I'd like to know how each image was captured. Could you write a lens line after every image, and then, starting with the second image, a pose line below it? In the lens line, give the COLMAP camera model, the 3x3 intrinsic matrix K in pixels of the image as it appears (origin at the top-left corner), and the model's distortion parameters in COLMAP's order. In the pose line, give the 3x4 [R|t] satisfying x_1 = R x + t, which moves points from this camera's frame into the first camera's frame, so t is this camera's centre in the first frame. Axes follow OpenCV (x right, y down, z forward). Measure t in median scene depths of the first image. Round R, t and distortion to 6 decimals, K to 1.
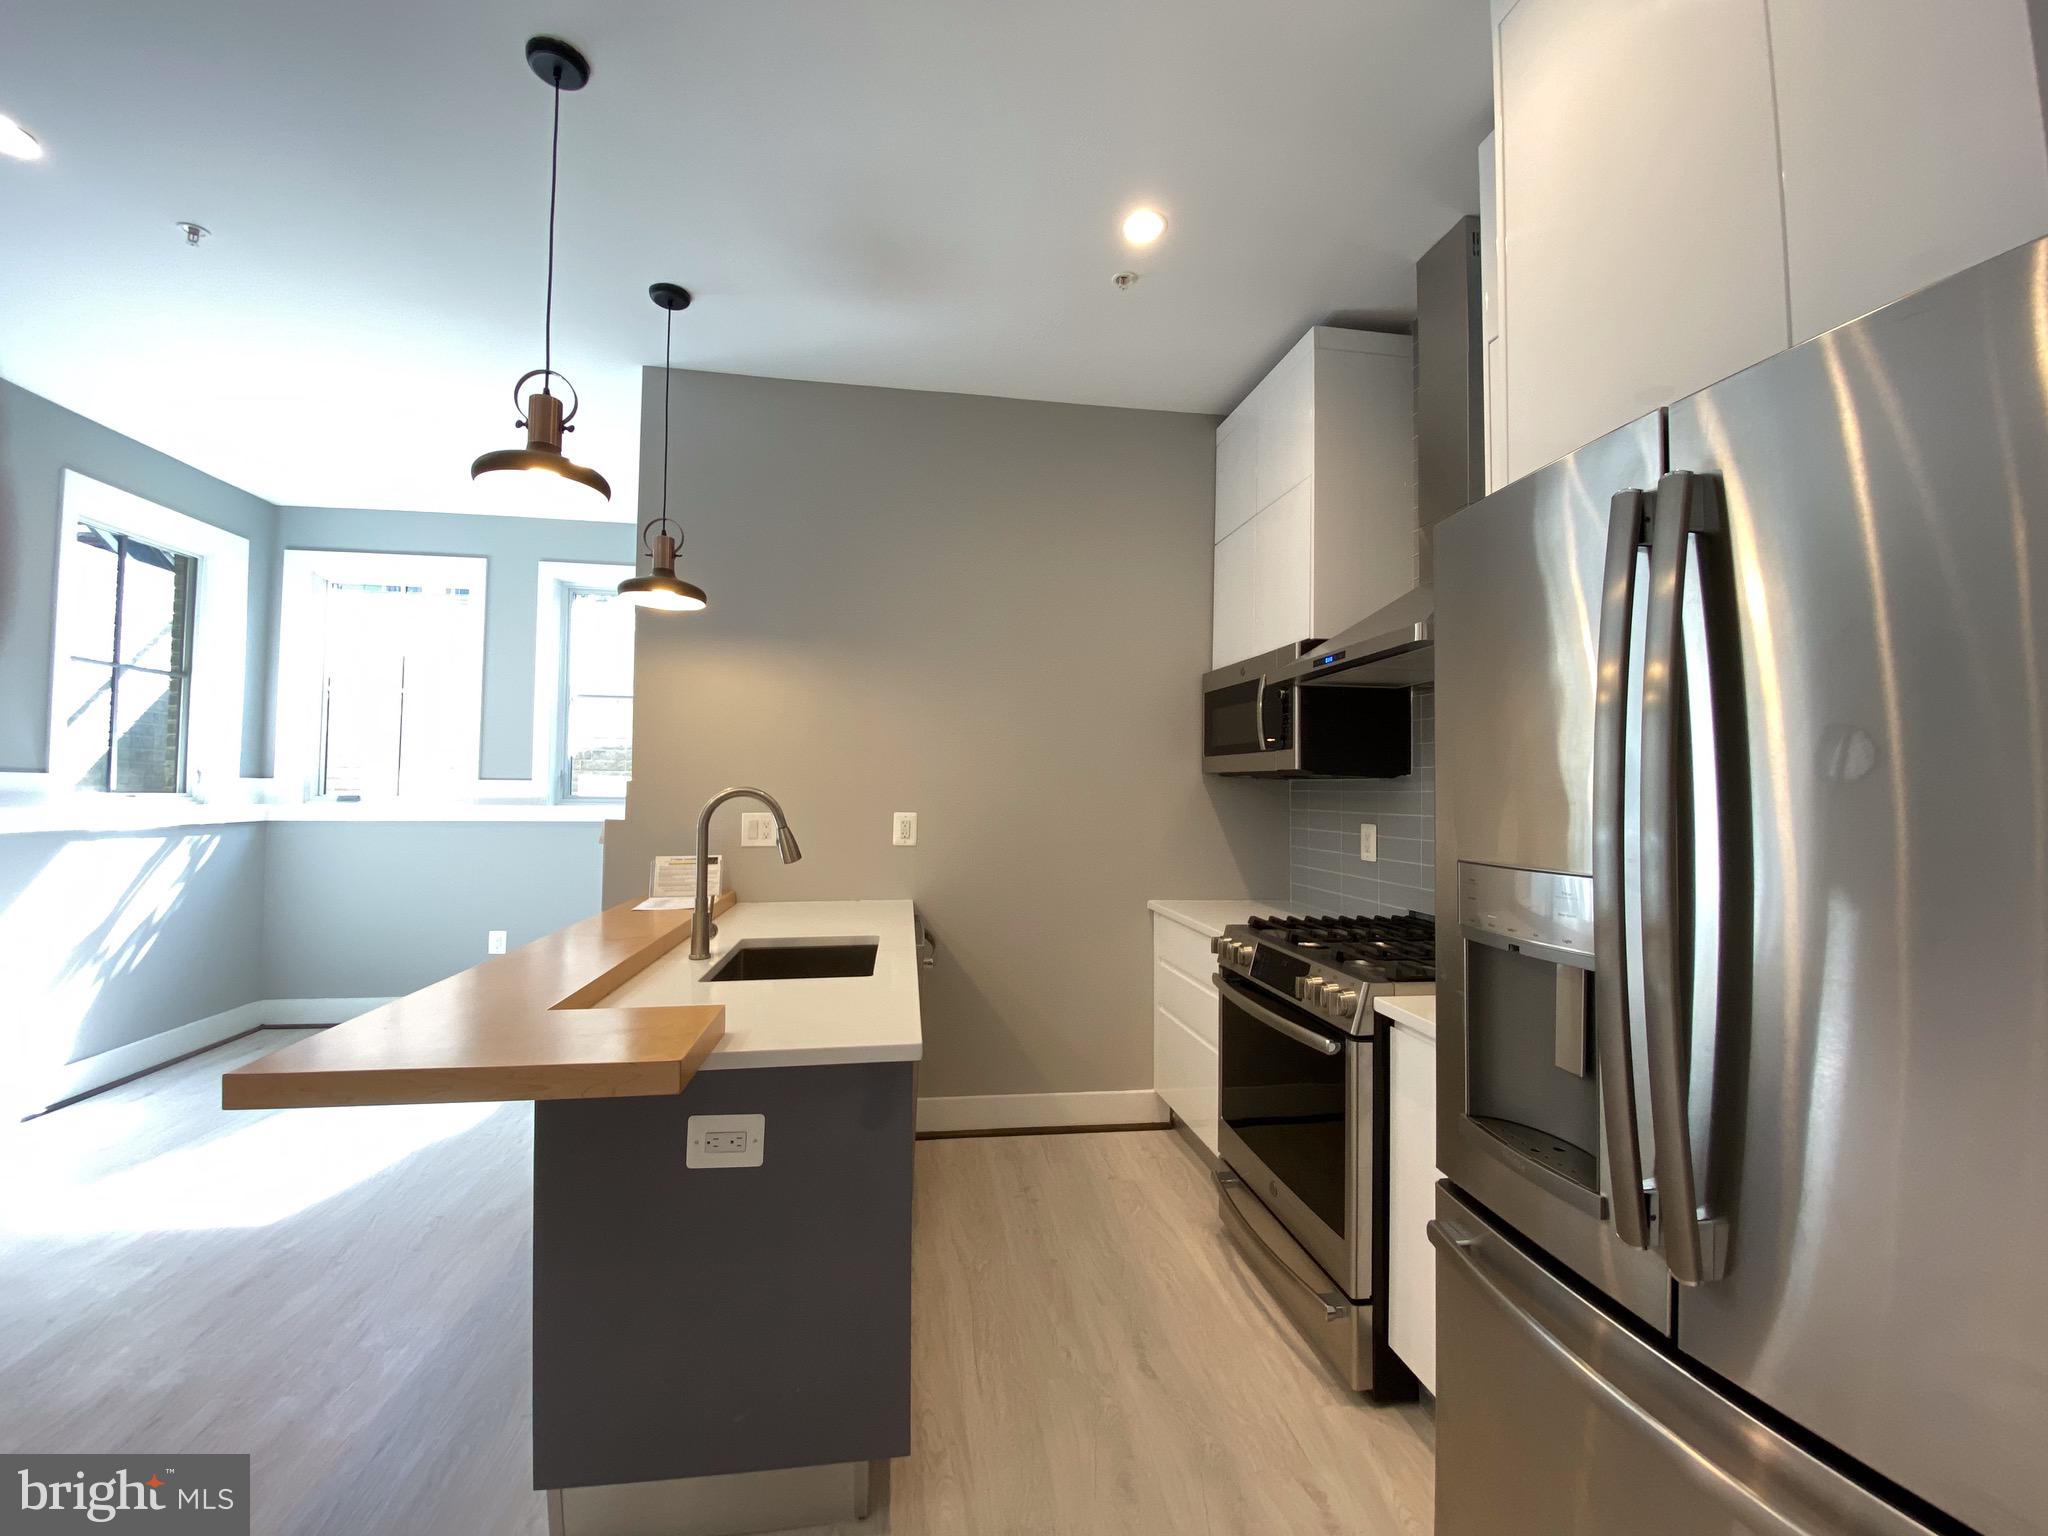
lens RADIAL K [[827.5, 0, 1015.1], [0, 827.5, 765.0], [0, 0, 1]] dist [0.020960, -0.021952]
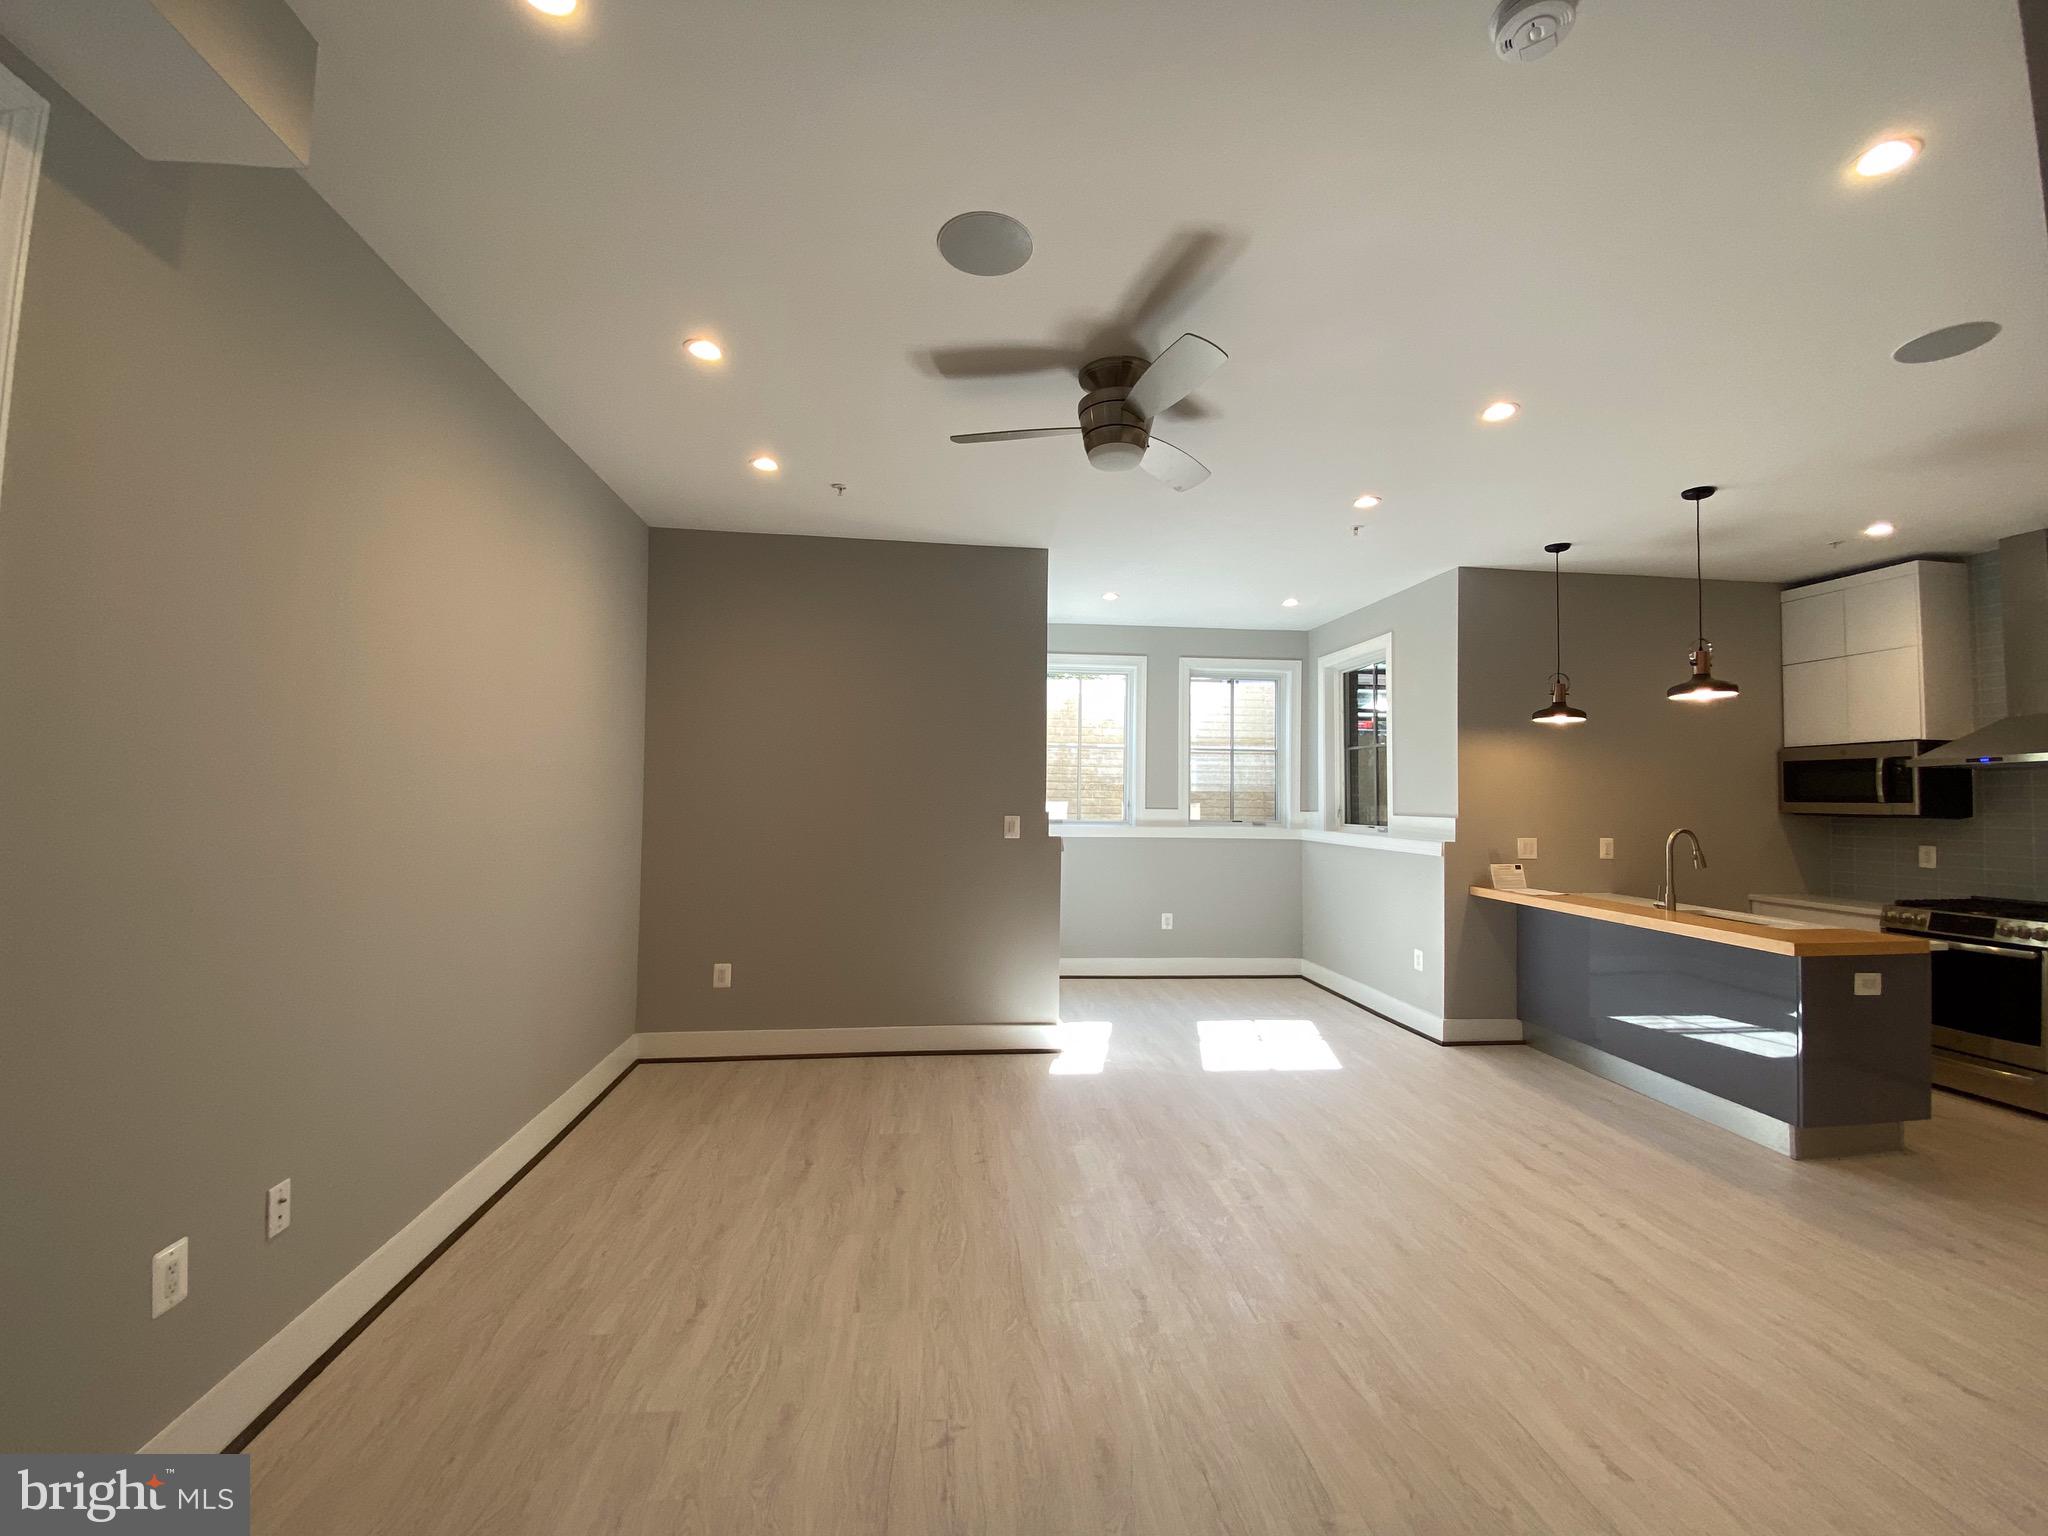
lens RADIAL K [[827.5, 0, 1015.1], [0, 827.5, 765.0], [0, 0, 1]] dist [0.020960, -0.021952]
pose [[0.999087, 0.000315, -0.042721, -1.073639], [-0.000755, 0.999947, -0.010284, -0.058262], [0.042716, 0.010306, 0.999034, -0.583136]]
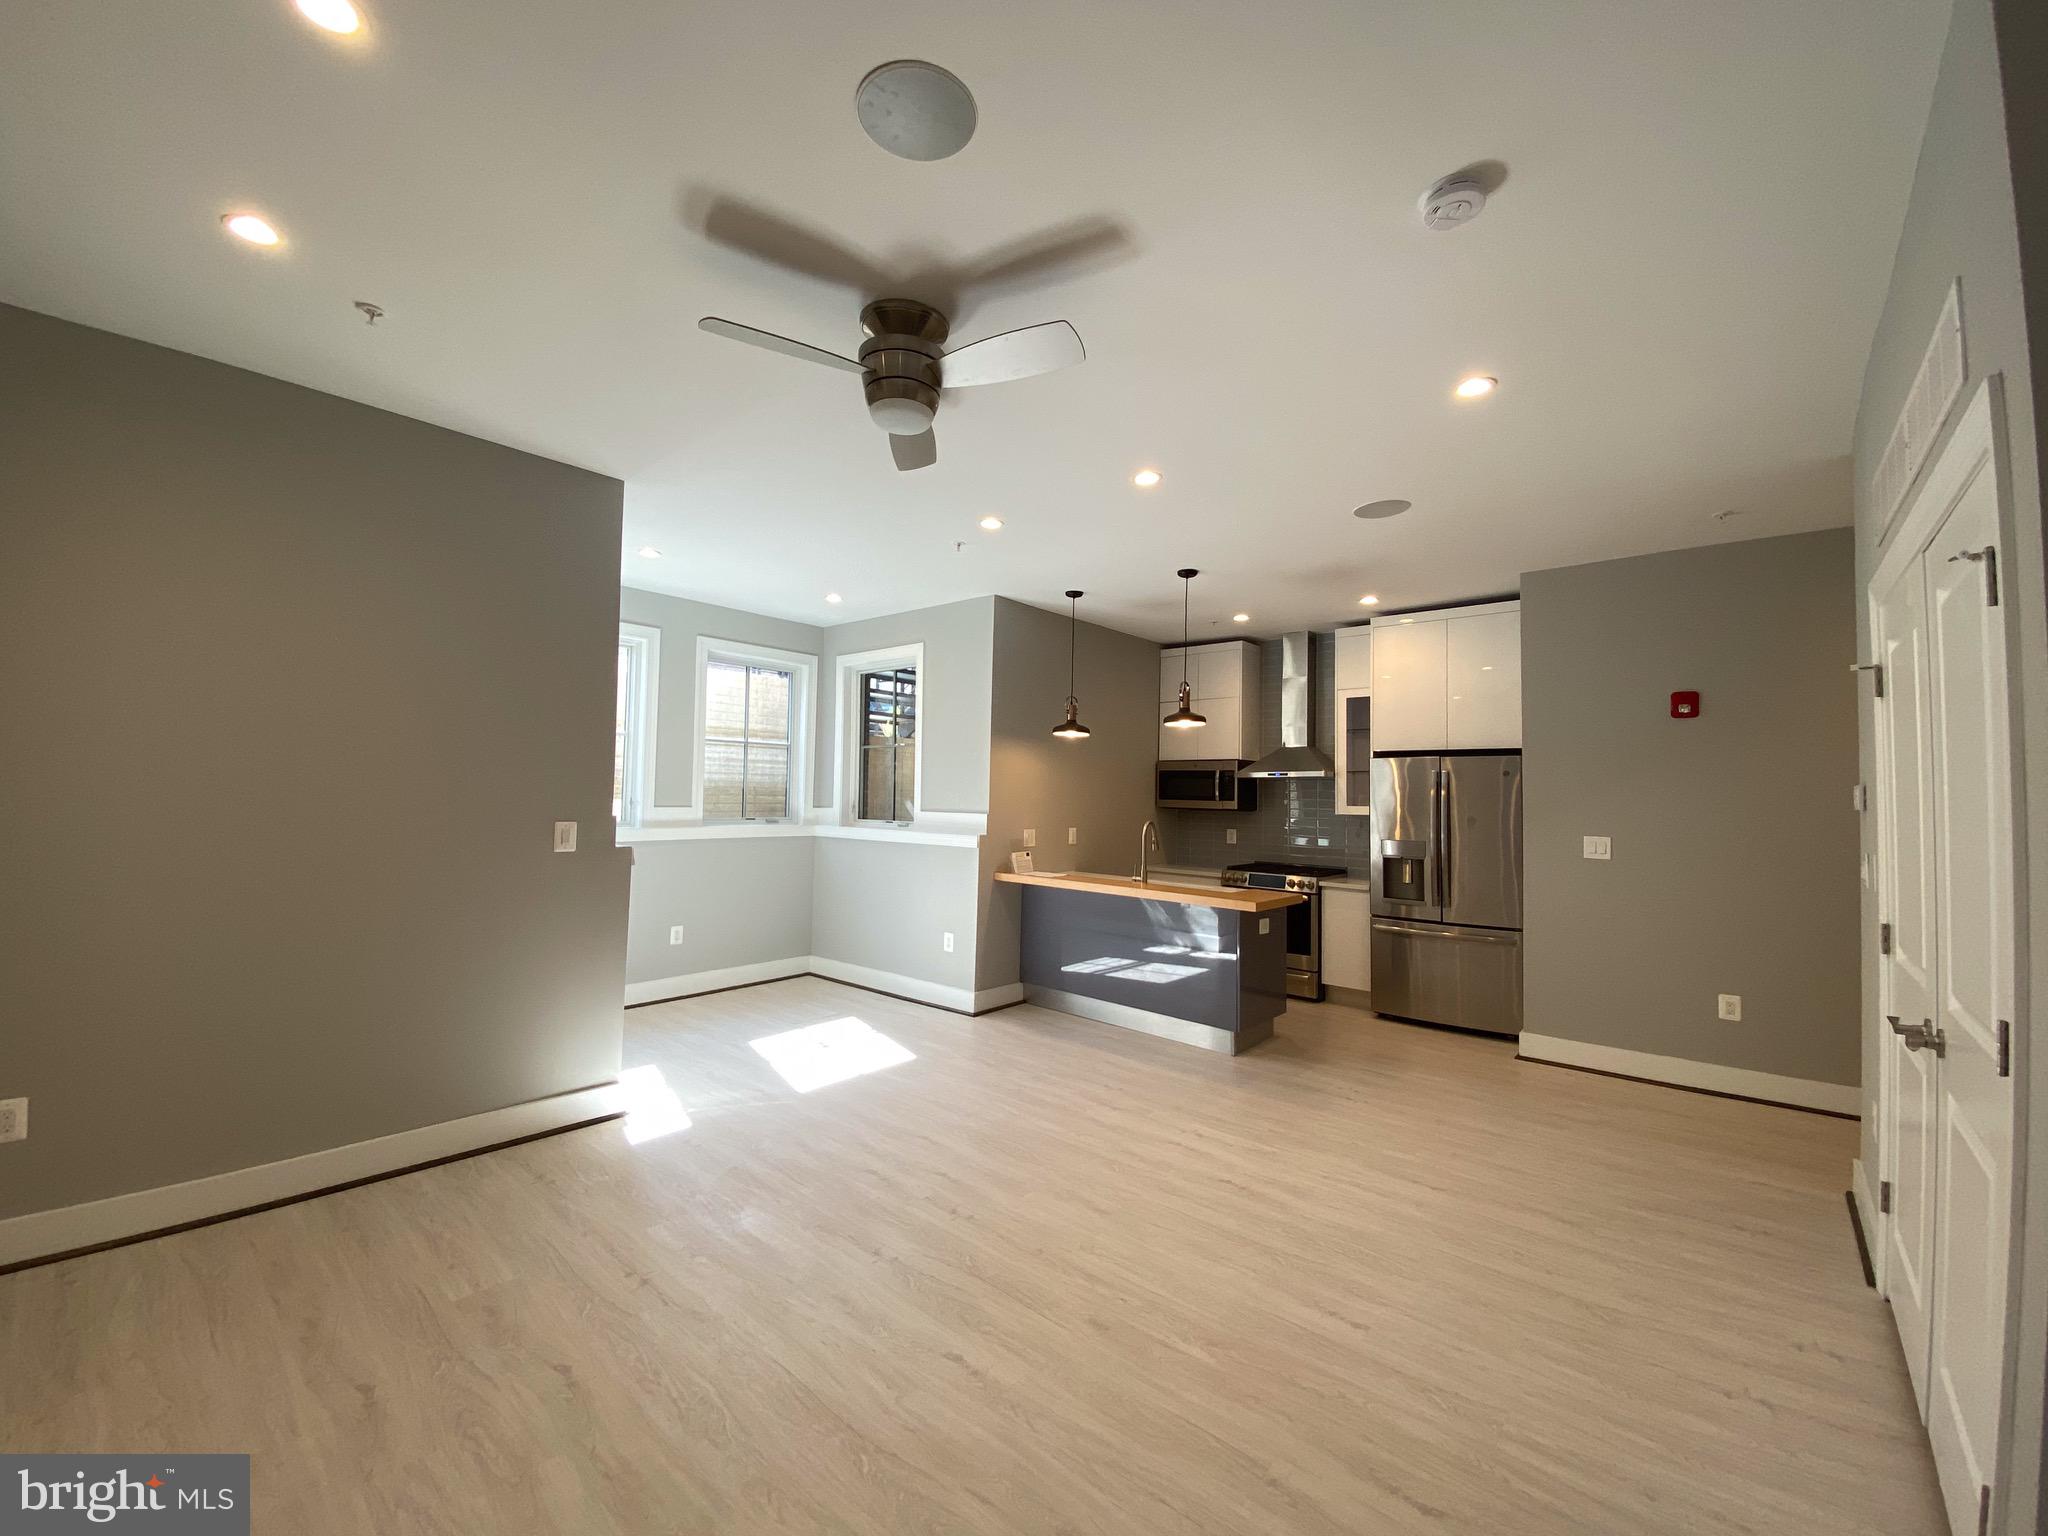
lens RADIAL K [[824.7, 0, 1013.3], [0, 824.7, 765.8], [0, 0, 1]] dist [0.048120, -0.041148]
pose [[0.763541, 0.027023, 0.645193, -1.374224], [-0.028957, 0.999552, -0.007597, -0.066363], [-0.645109, -0.012882, 0.763982, -0.392607]]
